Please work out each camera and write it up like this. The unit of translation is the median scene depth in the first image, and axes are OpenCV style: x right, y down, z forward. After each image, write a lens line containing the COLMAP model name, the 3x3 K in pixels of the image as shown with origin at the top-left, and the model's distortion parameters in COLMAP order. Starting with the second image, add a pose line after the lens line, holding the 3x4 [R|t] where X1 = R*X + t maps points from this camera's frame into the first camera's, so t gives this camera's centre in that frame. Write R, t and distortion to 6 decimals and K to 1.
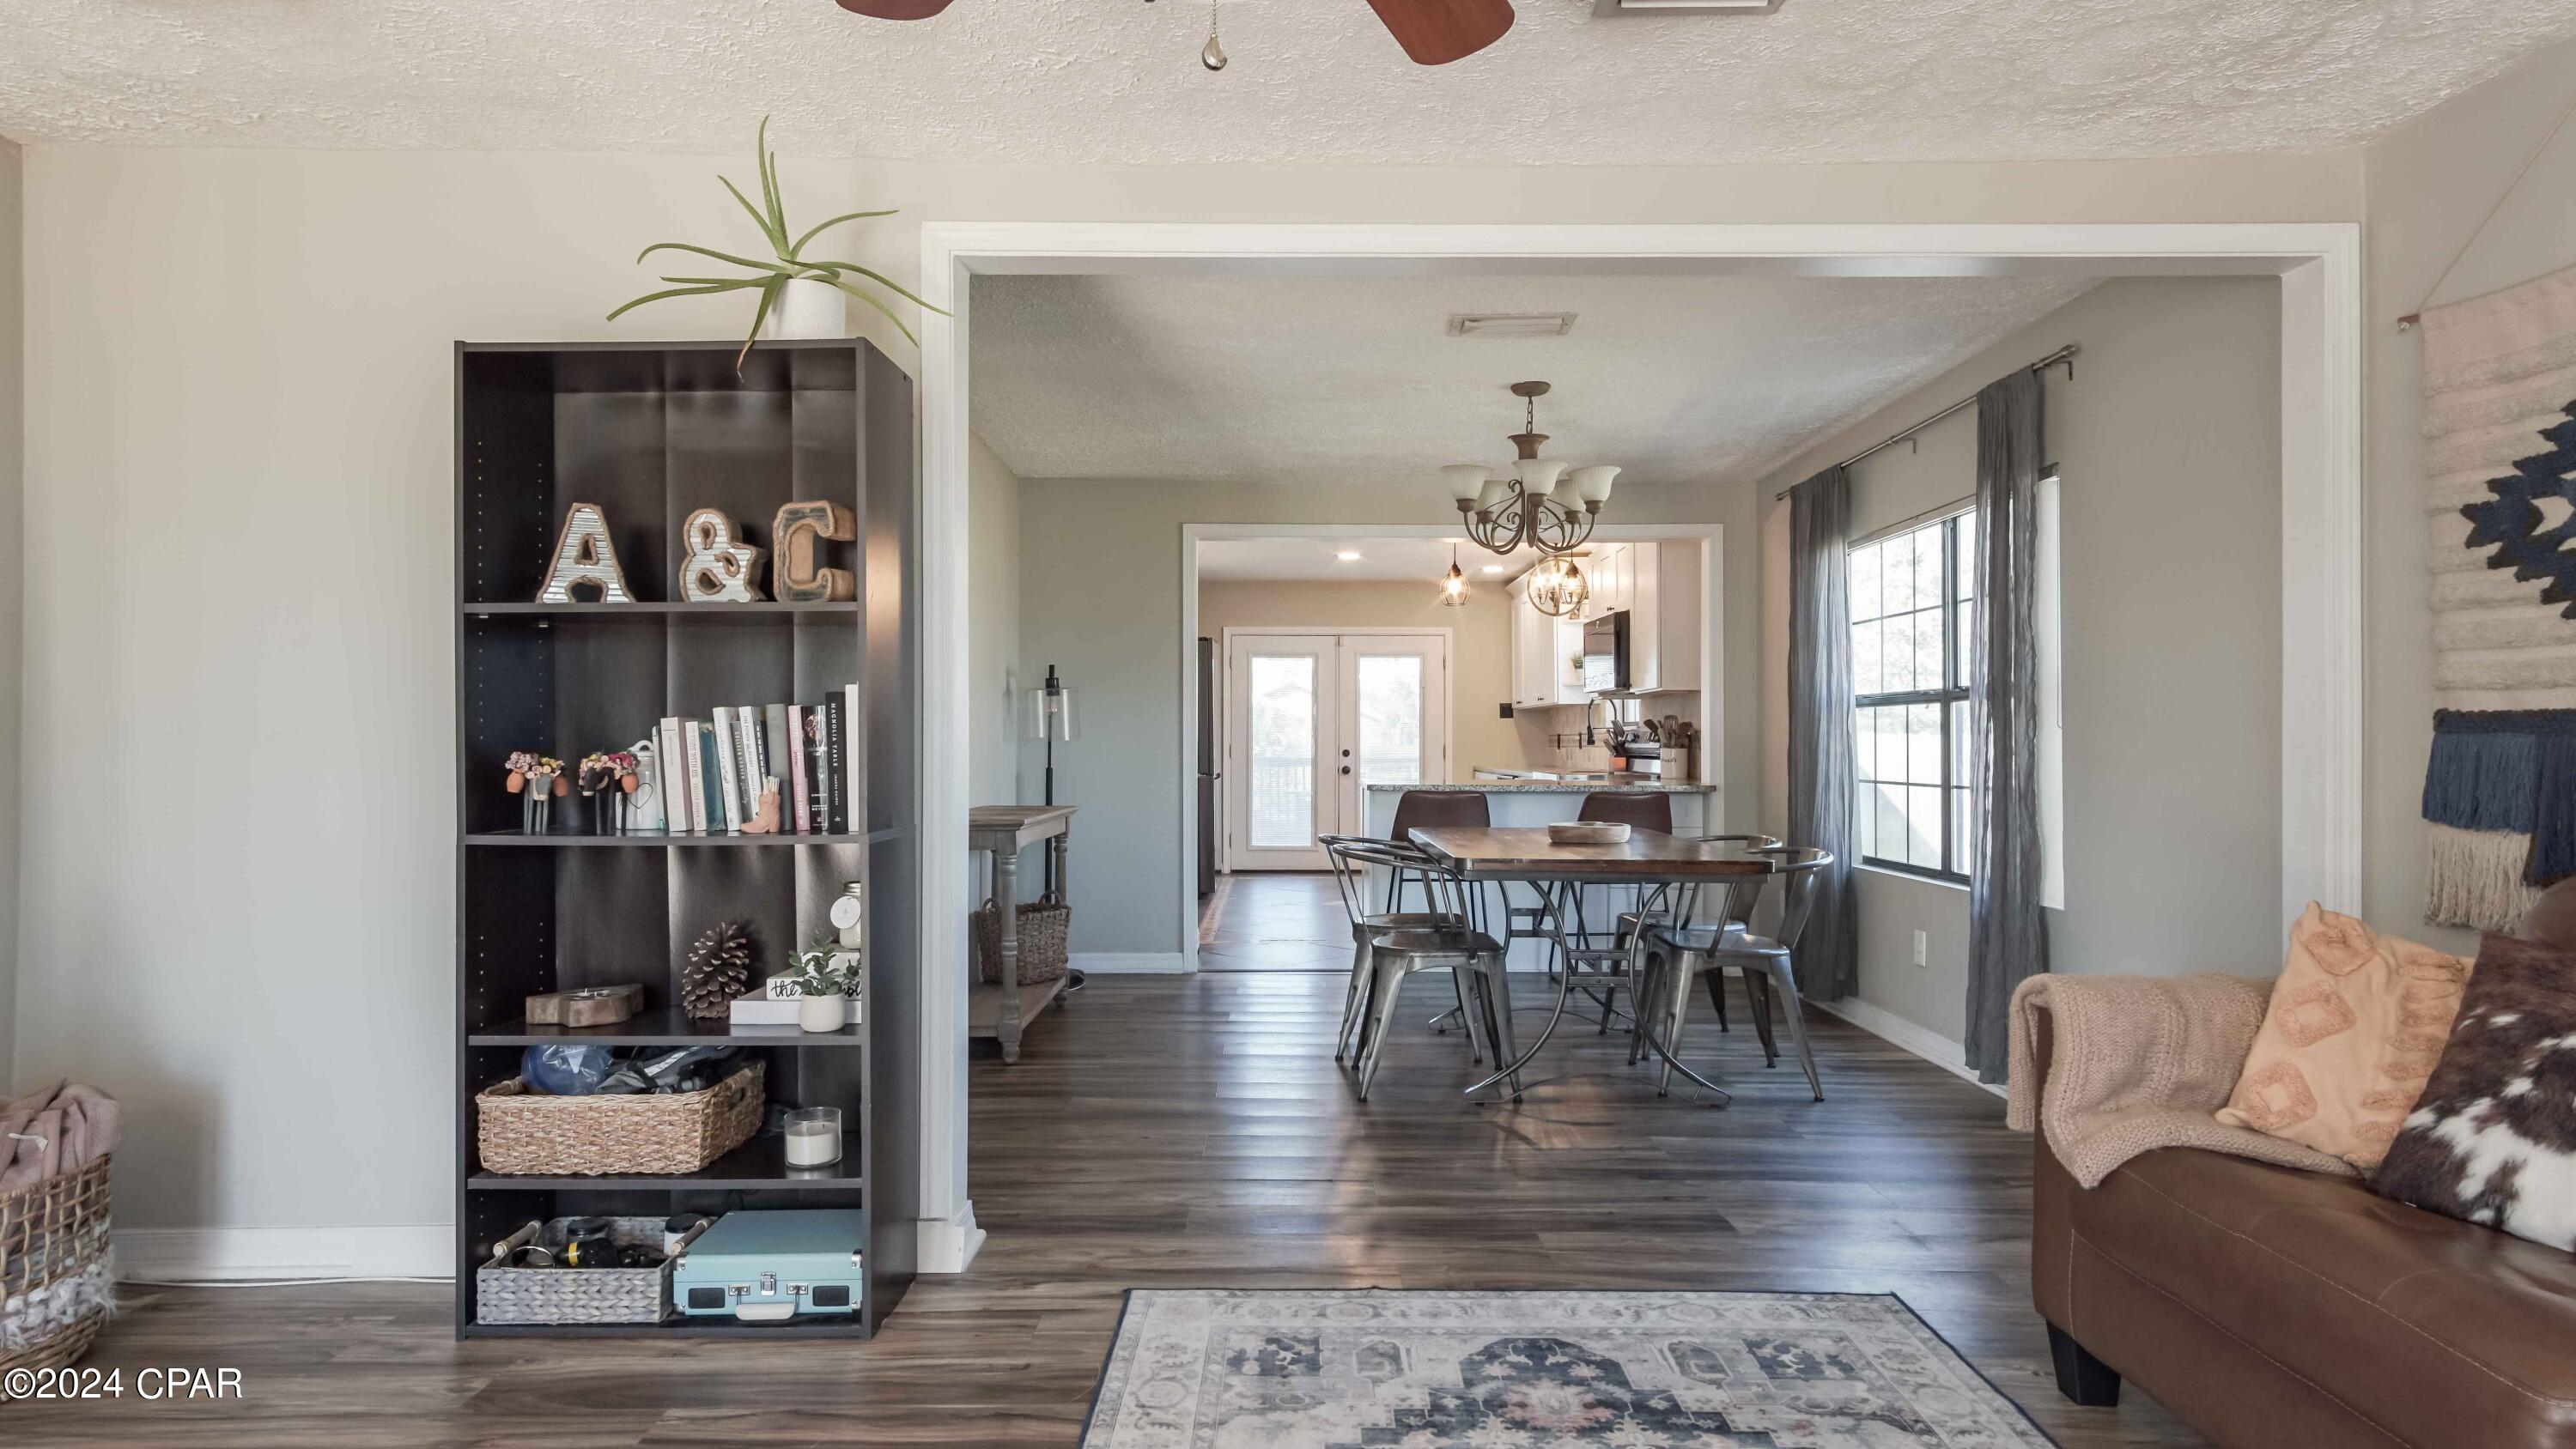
lens RADIAL K [[1361.2, 0, 1288.0], [0, 1361.2, 724.5], [0, 0, 1]] dist [-0.000733, 0.014347]
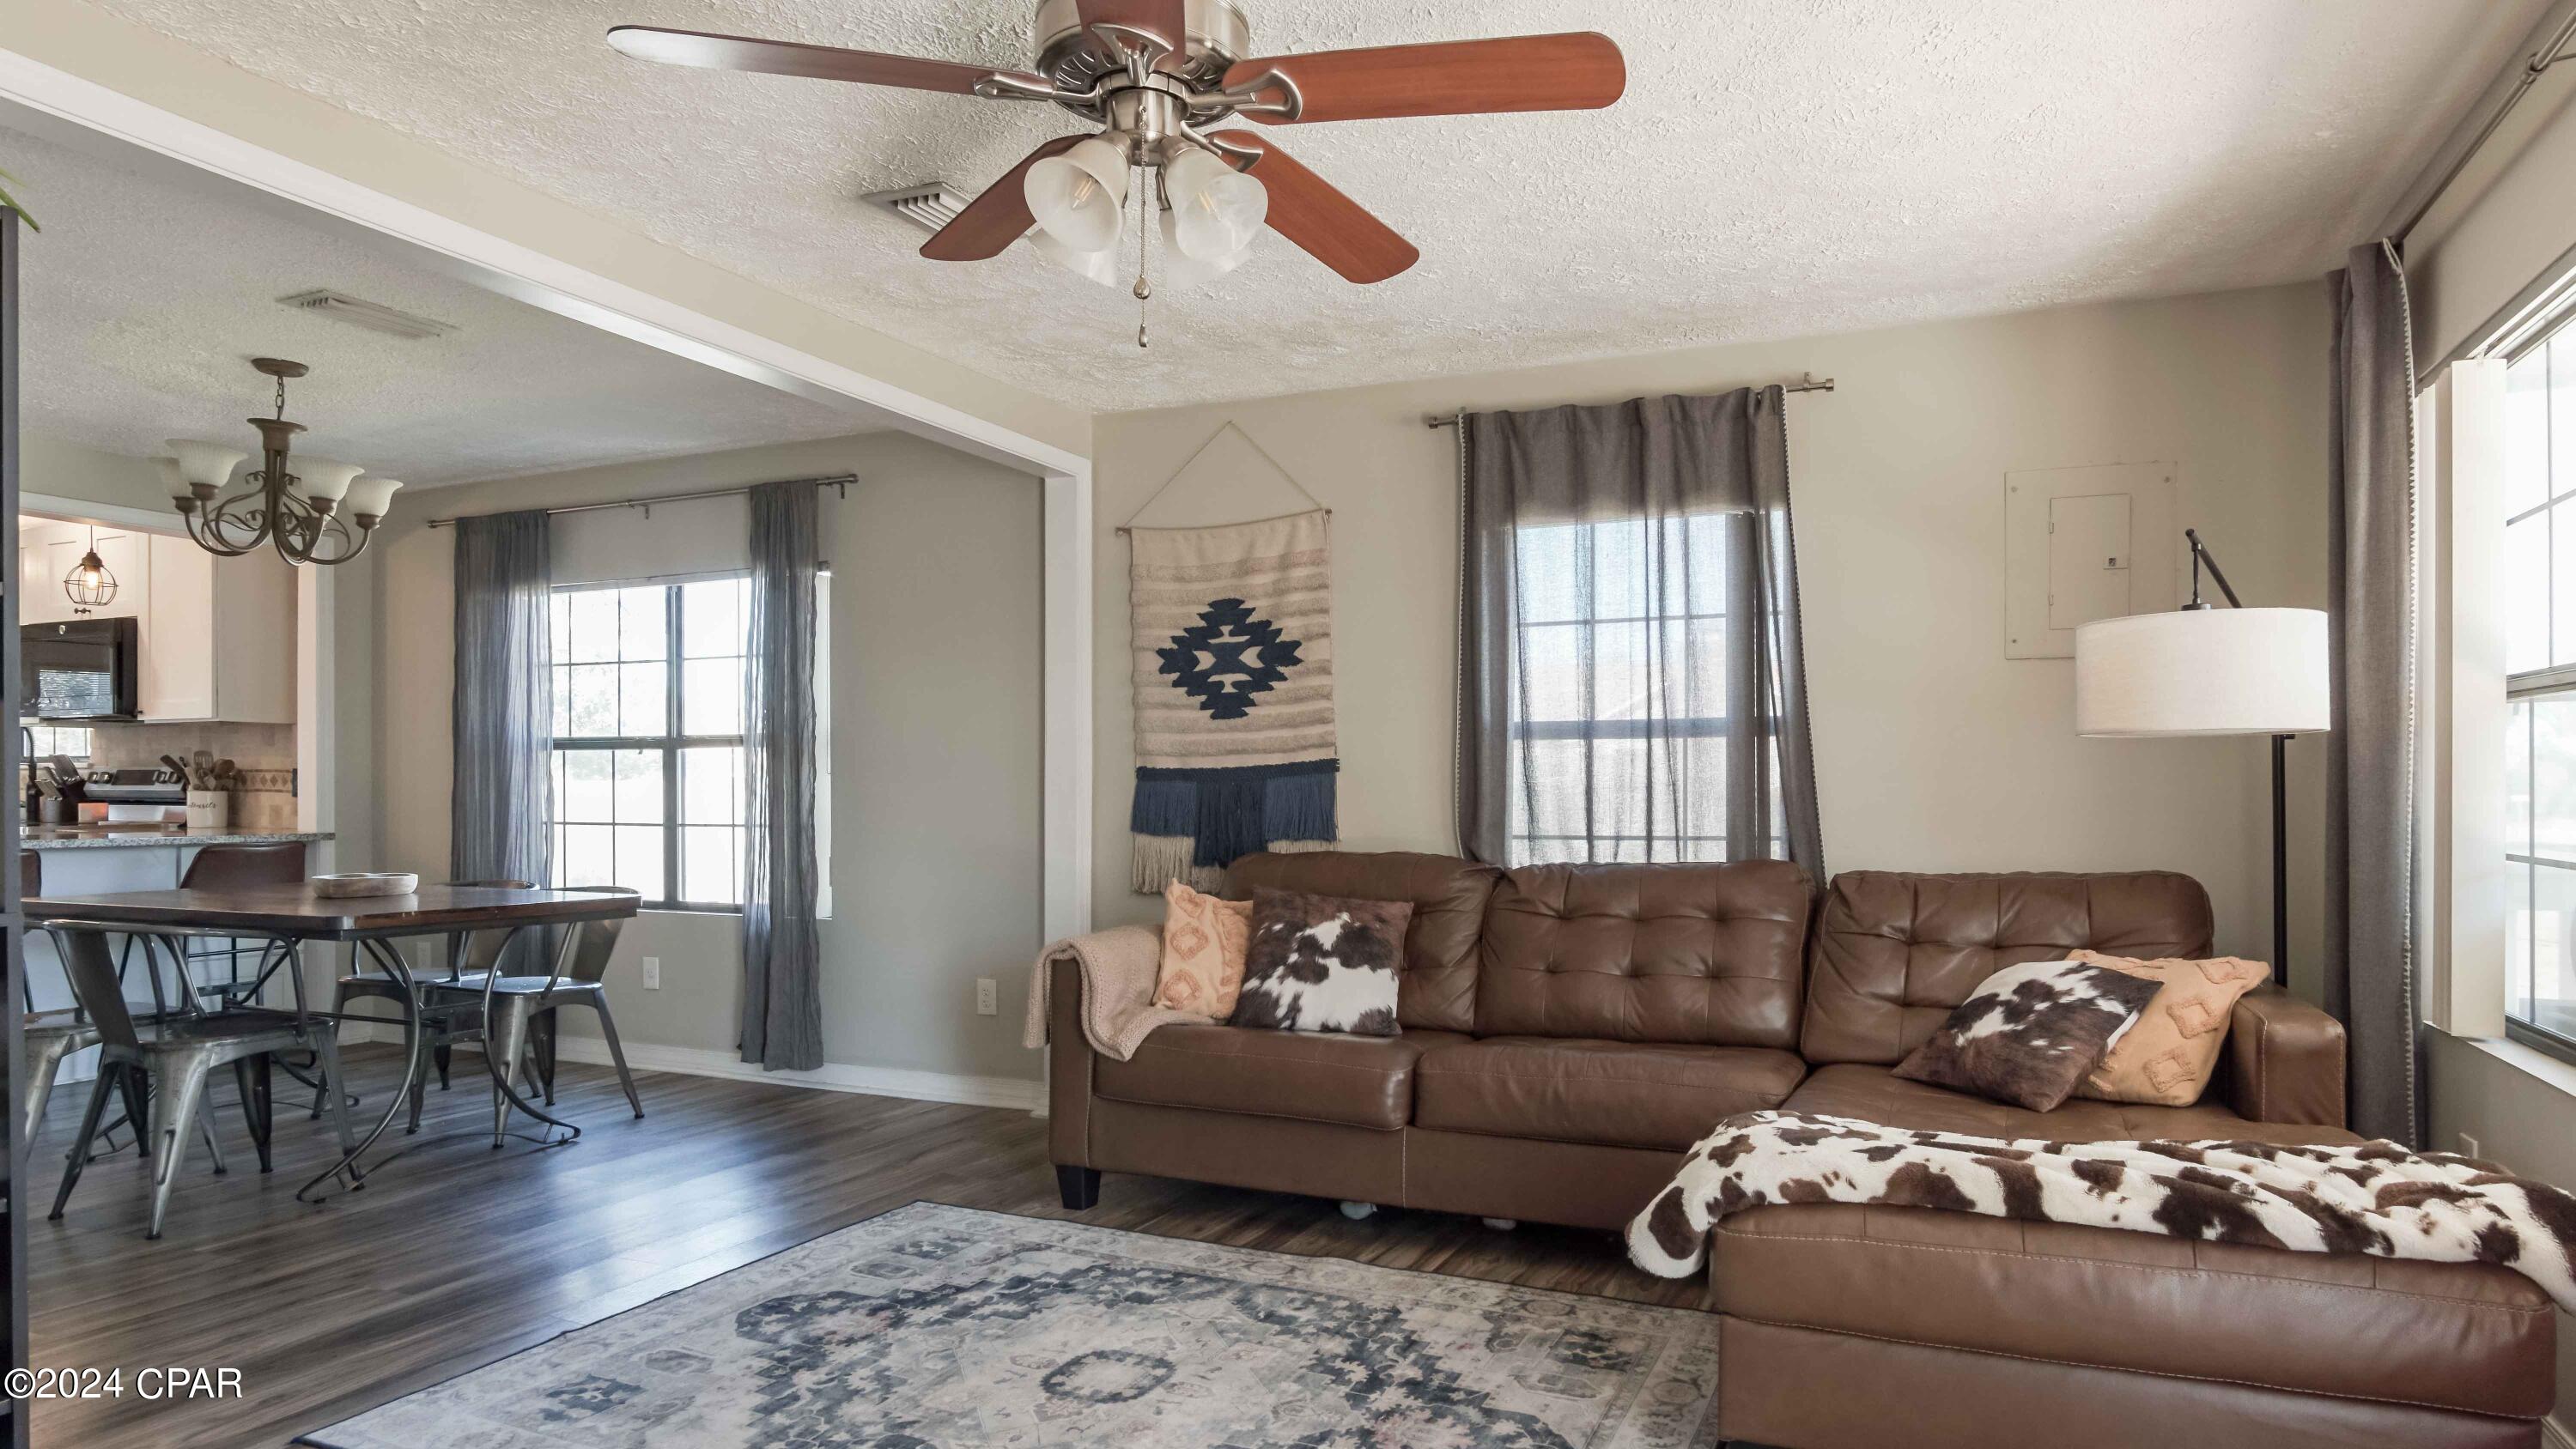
lens RADIAL K [[1489.1, 0, 1288.0], [0, 1489.1, 765.7], [0, 0, 1]] dist [-0.001890, -0.001304]
pose [[0.411591, 0.013138, 0.911274, -0.804795], [-0.014089, 0.999868, -0.008052, 0.000295], [-0.911260, -0.009524, 0.411722, 0.083142]]
